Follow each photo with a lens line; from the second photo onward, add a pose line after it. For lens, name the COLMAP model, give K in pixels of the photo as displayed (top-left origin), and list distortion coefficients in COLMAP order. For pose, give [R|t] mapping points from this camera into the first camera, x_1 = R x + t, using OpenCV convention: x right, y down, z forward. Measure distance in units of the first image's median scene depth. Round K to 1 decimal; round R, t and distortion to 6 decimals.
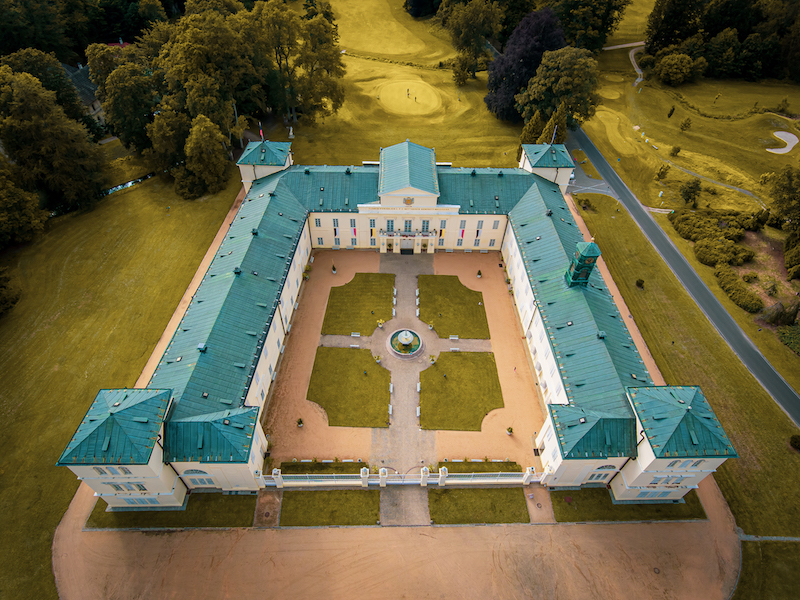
lens RADIAL K [[459.0, 0, 398.6], [0, 459.0, 300.1], [0, 0, 1]] dist [-0.003962, -0.000173]
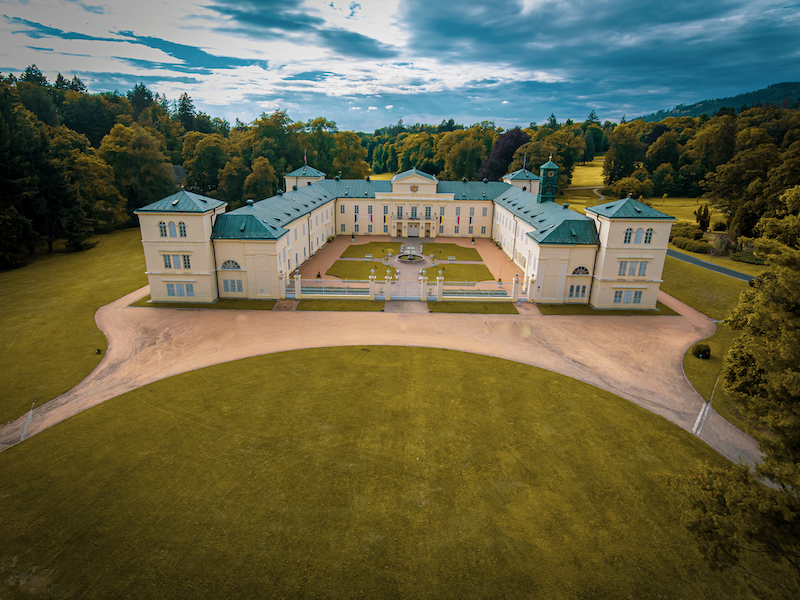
lens RADIAL K [[459.0, 0, 400.6], [0, 459.0, 300.4], [0, 0, 1]] dist [-0.003962, -0.000173]
pose [[0.999638, 0.005118, -0.026420, 0.018135], [-0.016384, 0.894579, -0.446608, 0.613174], [0.021349, 0.446880, 0.894339, -0.010789]]
